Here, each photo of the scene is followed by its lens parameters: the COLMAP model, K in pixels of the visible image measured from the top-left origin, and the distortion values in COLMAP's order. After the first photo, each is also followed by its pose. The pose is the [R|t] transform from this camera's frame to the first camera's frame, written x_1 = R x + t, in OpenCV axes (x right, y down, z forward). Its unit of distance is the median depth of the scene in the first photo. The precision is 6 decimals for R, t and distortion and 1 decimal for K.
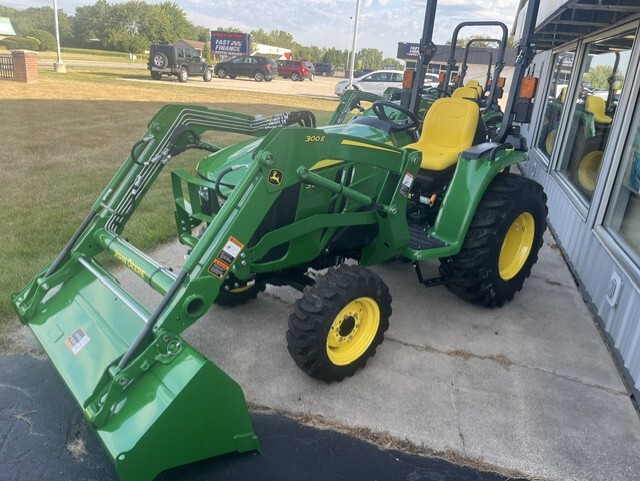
lens RADIAL K [[480.7, 0, 320.0], [0, 480.7, 240.5], [0, 0, 1]] dist [0.033748, -0.050081]
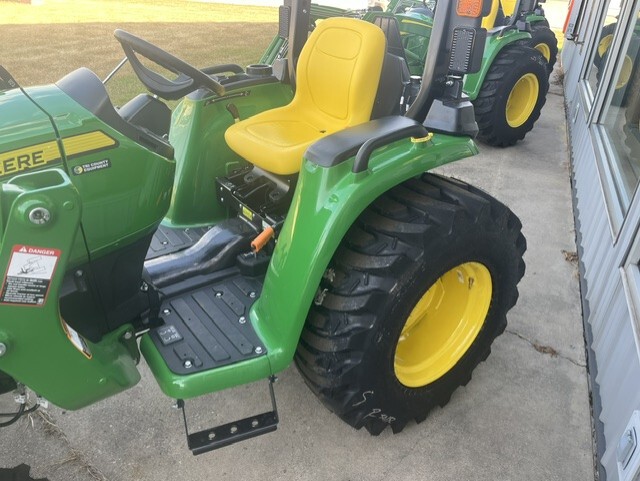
lens RADIAL K [[480.7, 0, 320.0], [0, 480.7, 240.5], [0, 0, 1]] dist [0.033748, -0.050081]
pose [[0.994173, 0.024513, -0.104968, 0.319011], [-0.008197, 0.988173, 0.153124, -0.148303], [0.107480, -0.151372, 0.982616, 0.493939]]
